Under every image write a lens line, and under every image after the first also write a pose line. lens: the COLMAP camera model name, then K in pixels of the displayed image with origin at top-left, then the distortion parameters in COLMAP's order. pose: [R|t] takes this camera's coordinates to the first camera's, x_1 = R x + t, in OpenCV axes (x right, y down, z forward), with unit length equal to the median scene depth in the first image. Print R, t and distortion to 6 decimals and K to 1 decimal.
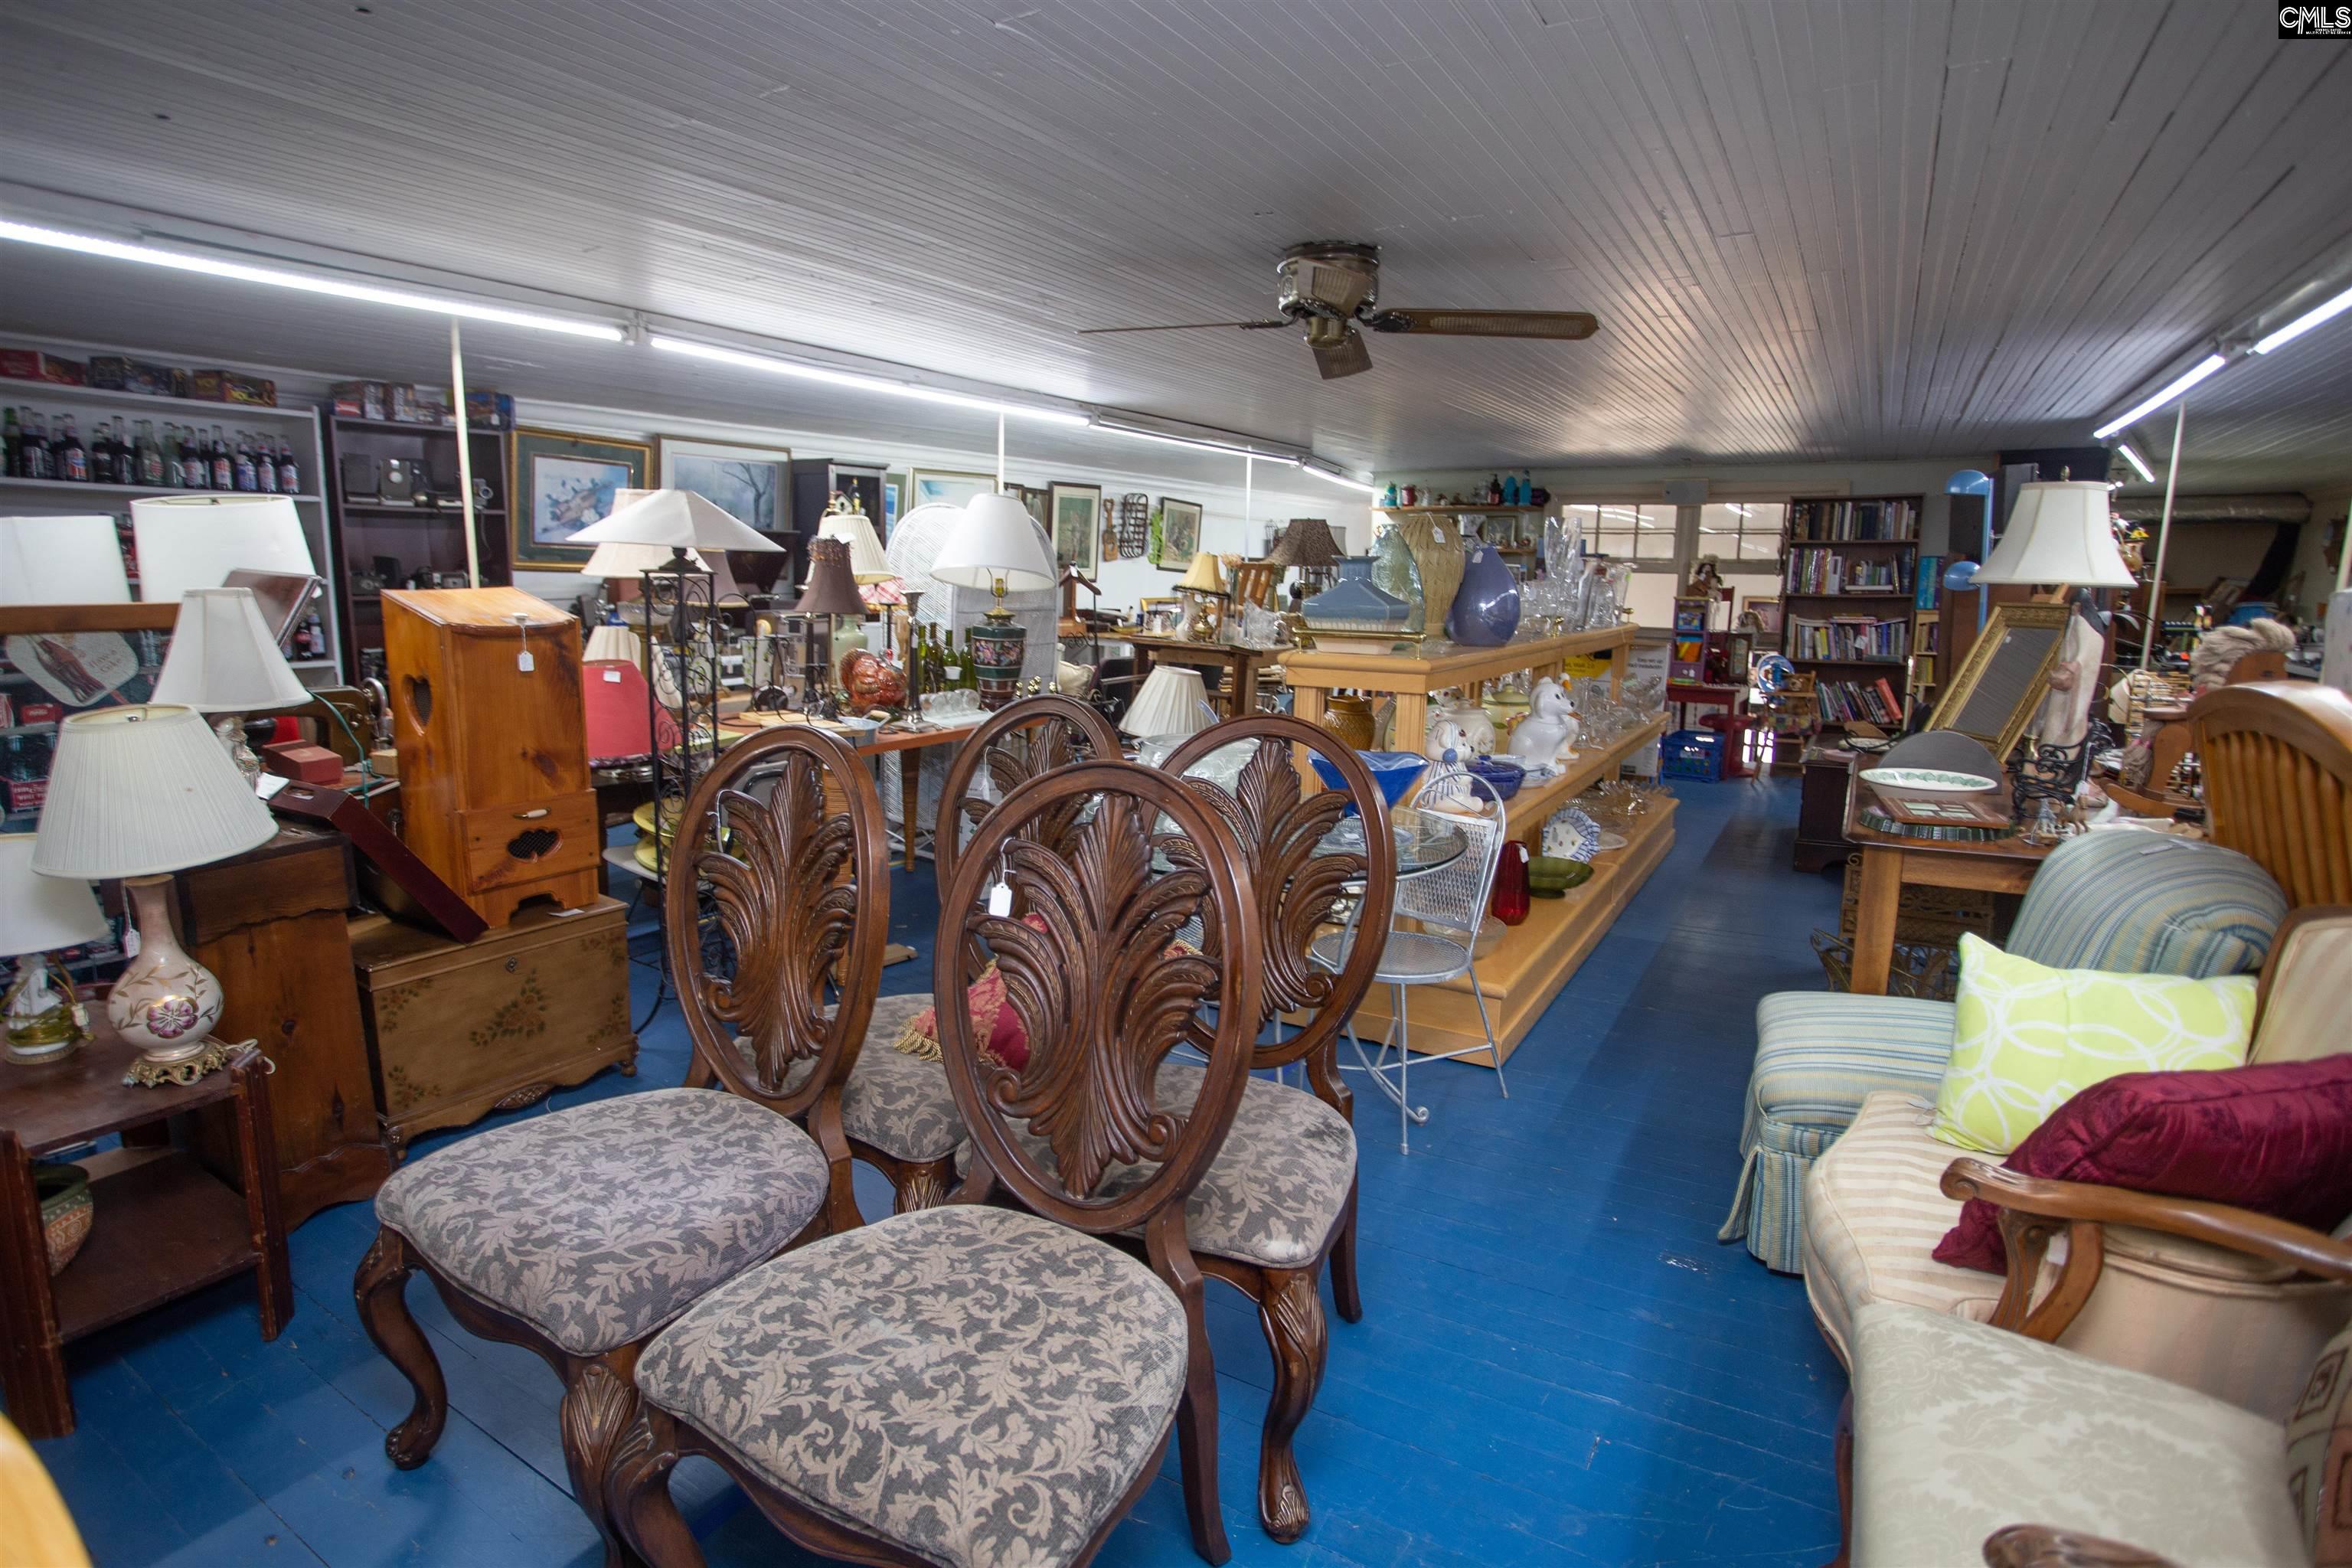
lens RADIAL K [[1185.4, 0, 1176.0], [0, 1185.4, 784.0], [0, 0, 1]] dist [-0.052218, 0.017722]
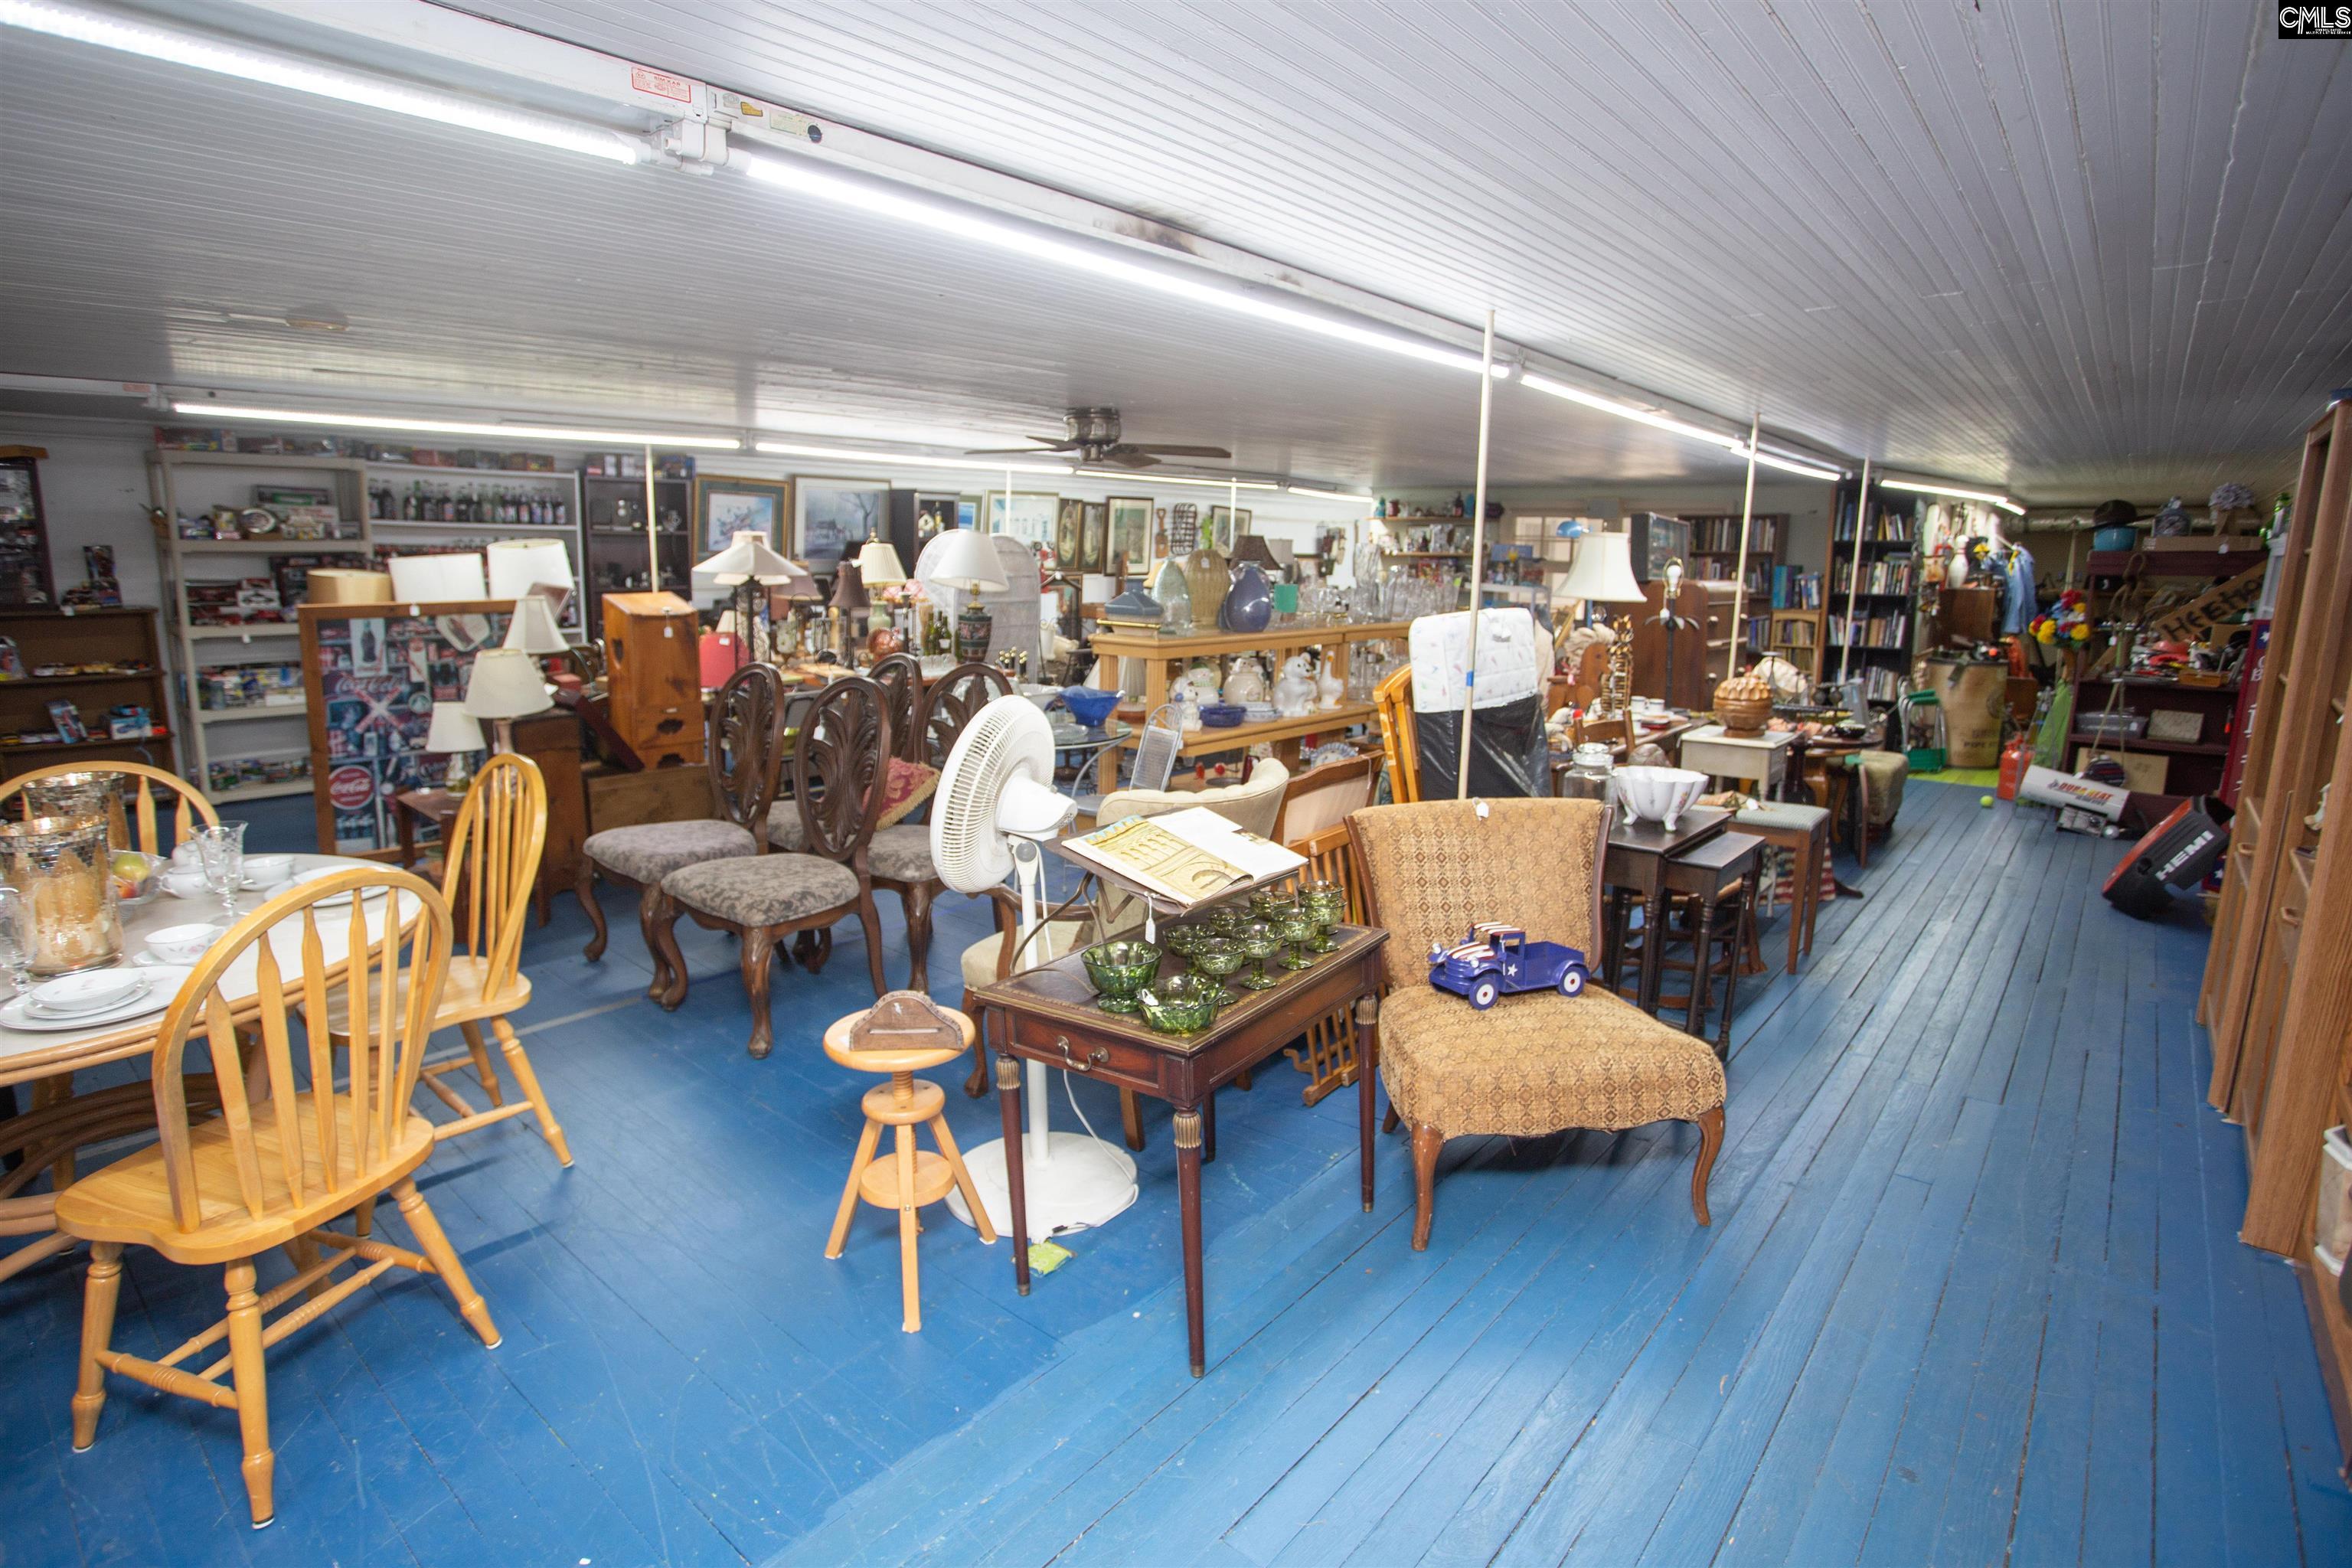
lens RADIAL K [[1166.3, 0, 1182.9], [0, 1166.3, 762.4], [0, 0, 1]] dist [-0.054132, -0.000037]
pose [[0.988451, 0.035440, -0.147340, 0.397568], [-0.035101, 0.999372, 0.004898, 0.049650], [0.147421, 0.000330, 0.989074, -0.531459]]
